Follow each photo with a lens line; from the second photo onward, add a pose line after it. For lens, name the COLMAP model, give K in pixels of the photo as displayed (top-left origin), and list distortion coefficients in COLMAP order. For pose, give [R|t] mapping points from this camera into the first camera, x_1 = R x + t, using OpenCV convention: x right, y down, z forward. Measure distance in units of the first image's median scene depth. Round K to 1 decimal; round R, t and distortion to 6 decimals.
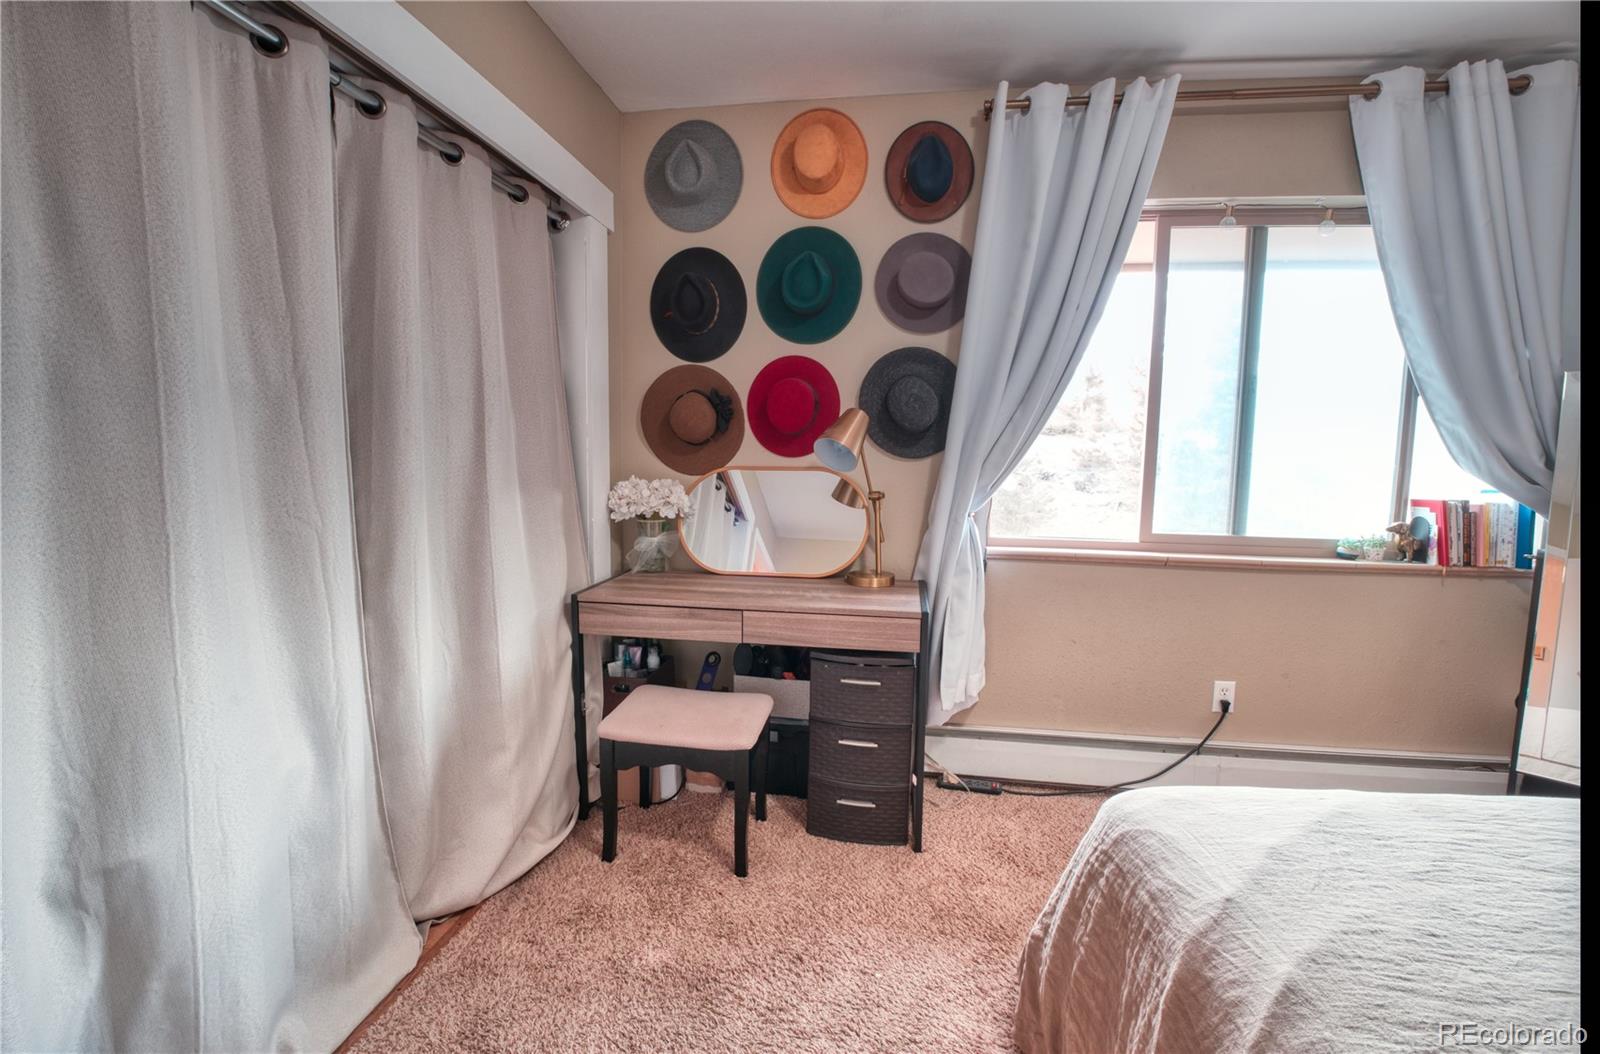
lens RADIAL K [[702.2, 0, 788.8], [0, 702.2, 519.6], [0, 0, 1]] dist [-0.027008, -0.005236]
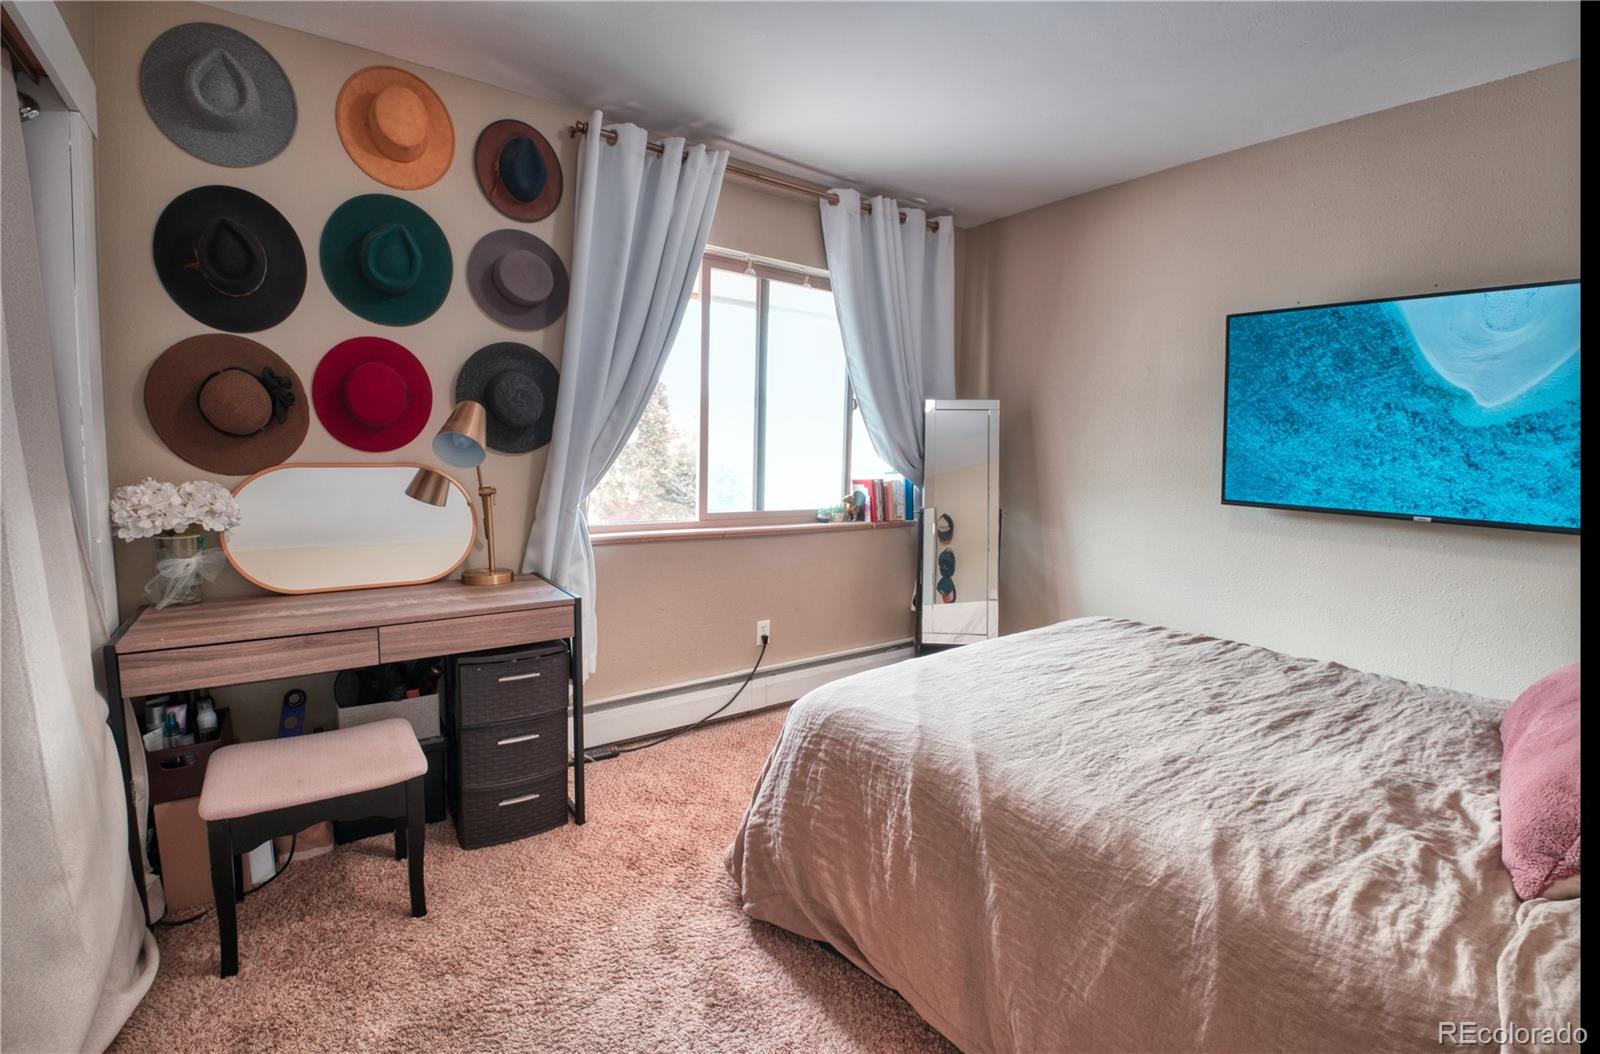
lens RADIAL K [[702.2, 0, 788.8], [0, 702.2, 519.6], [0, 0, 1]] dist [-0.027008, -0.005236]
pose [[0.702395, -0.066823, 0.708643, -0.288830], [0.059683, 0.997607, 0.034915, -0.004013], [-0.709280, 0.017769, 0.704702, 0.018097]]
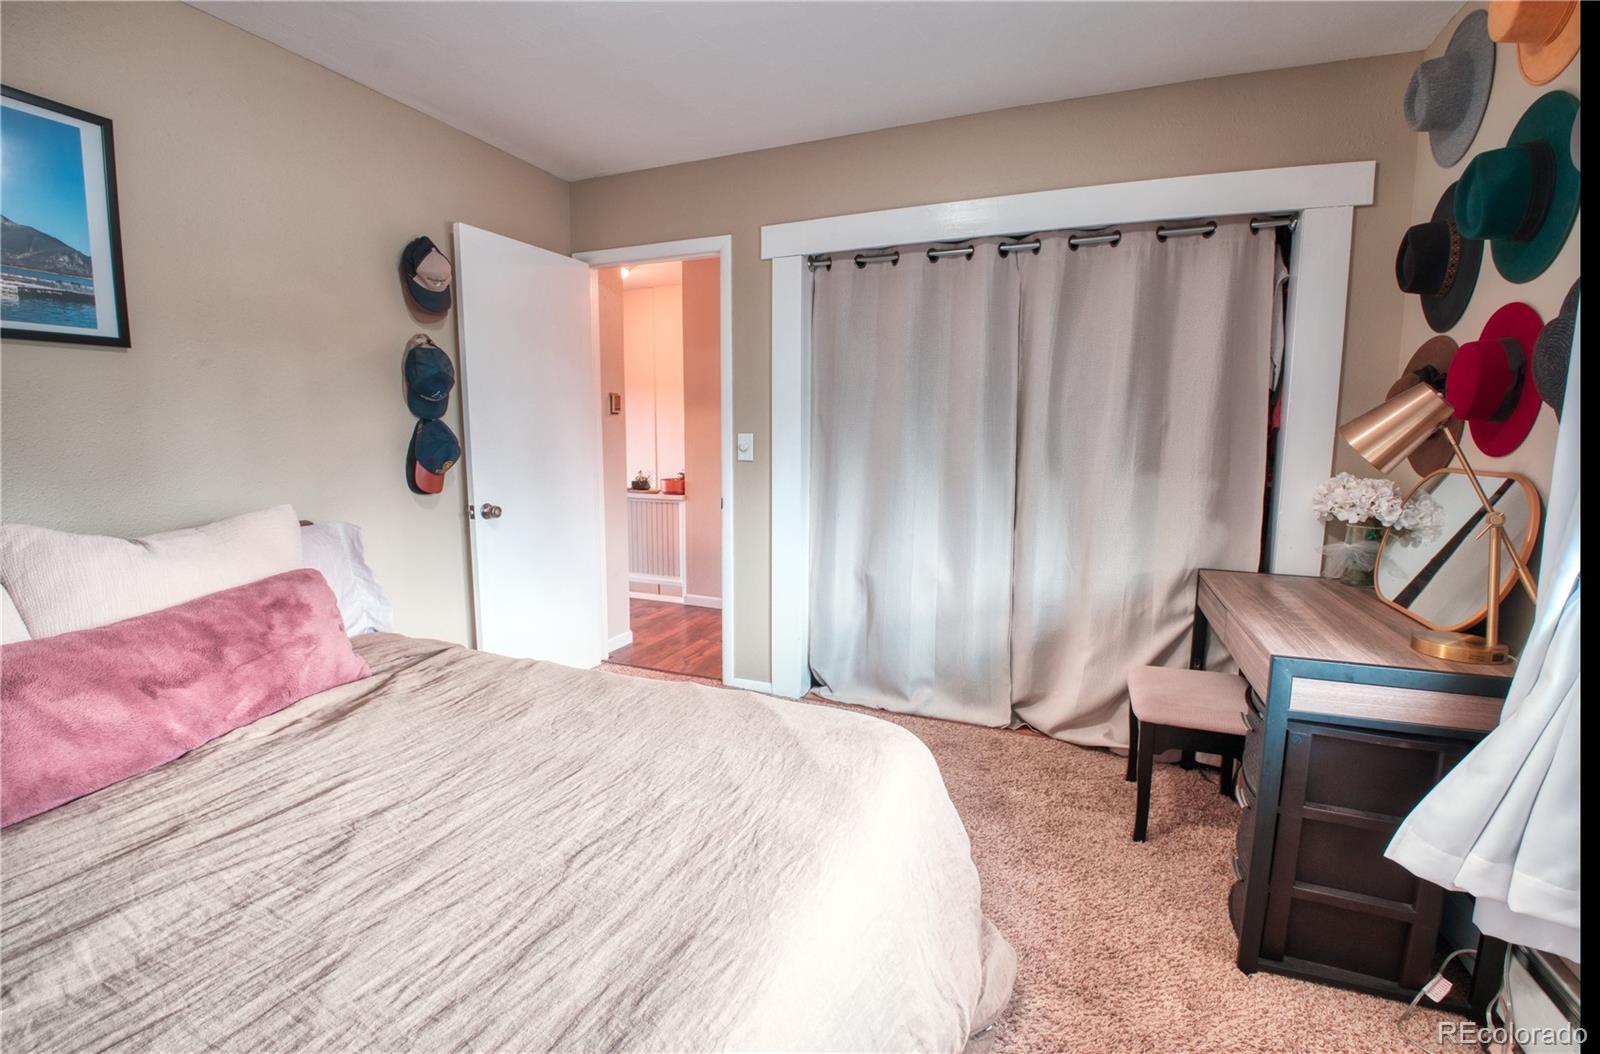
lens RADIAL K [[702.2, 0, 788.8], [0, 702.2, 519.6], [0, 0, 1]] dist [-0.027008, -0.005236]
pose [[-0.242808, 0.109087, -0.963921, 0.895289], [-0.107579, 0.984500, 0.138515, -0.054654], [0.964091, 0.137330, -0.227309, 0.569141]]
